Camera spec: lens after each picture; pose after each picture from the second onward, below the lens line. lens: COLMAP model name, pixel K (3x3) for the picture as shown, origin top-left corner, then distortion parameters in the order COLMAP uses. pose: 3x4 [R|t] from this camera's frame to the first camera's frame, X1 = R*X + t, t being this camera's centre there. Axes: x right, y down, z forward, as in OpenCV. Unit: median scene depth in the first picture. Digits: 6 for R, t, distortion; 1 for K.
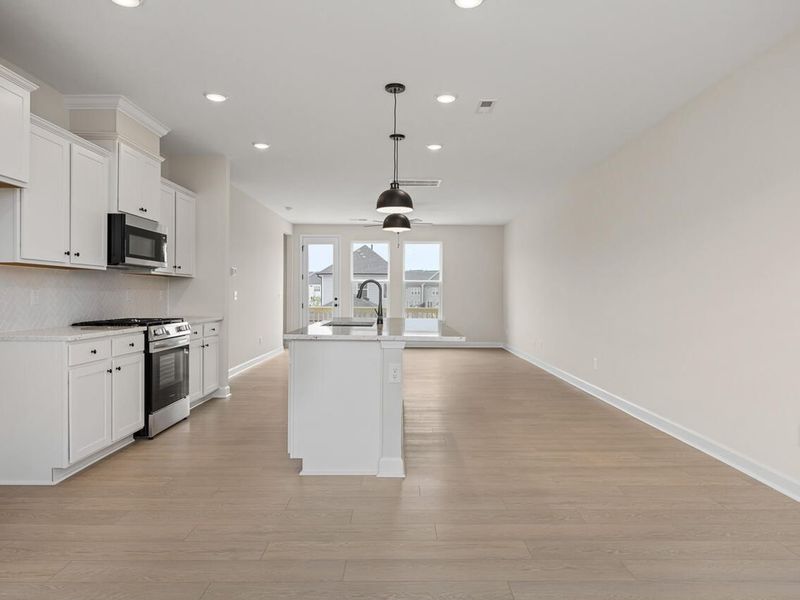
lens RADIAL K [[527.9, 0, 399.9], [0, 527.9, 300.7], [0, 0, 1]] dist [0.007404, -0.000124]
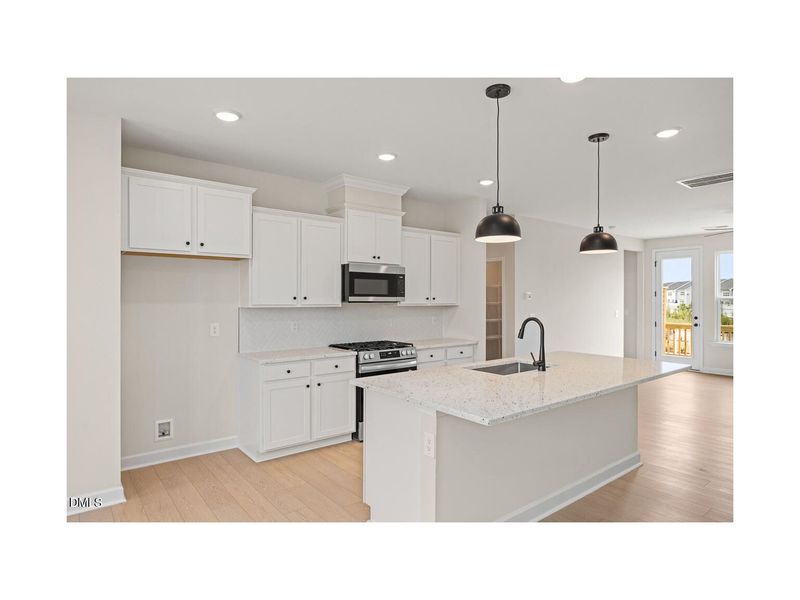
lens RADIAL K [[431.3, 0, 401.3], [0, 431.3, 300.6], [0, 0, 1]] dist [-0.006284, -0.003336]
pose [[0.626653, -0.005874, -0.779276, 0.363053], [-0.004876, 0.999922, -0.011459, -0.057939], [0.779283, 0.010981, 0.626576, 0.407507]]
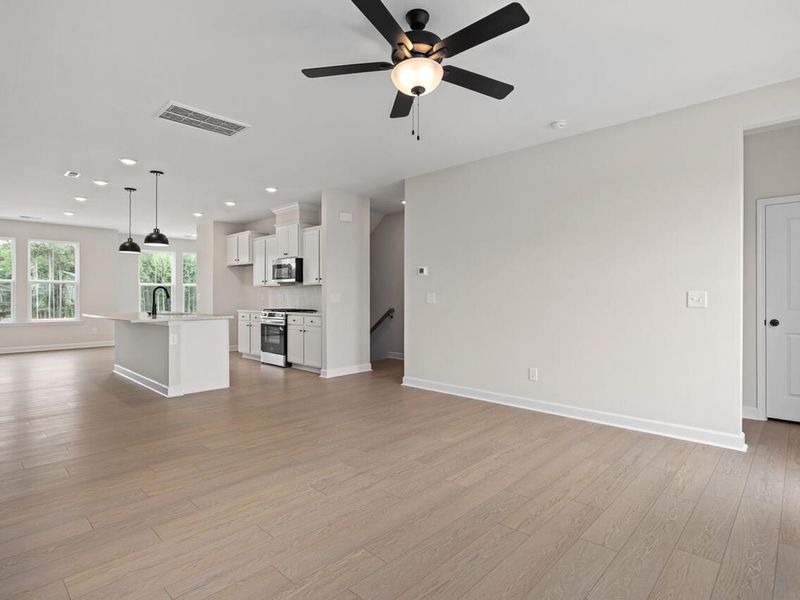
lens RADIAL K [[431.3, 0, 398.2], [0, 431.3, 297.0], [0, 0, 1]] dist [-0.006284, -0.003336]
pose [[-0.687518, 0.019859, -0.725896, 0.410250], [0.003192, 0.999699, 0.024326, -0.049489], [0.726161, 0.014408, -0.687374, 2.475563]]
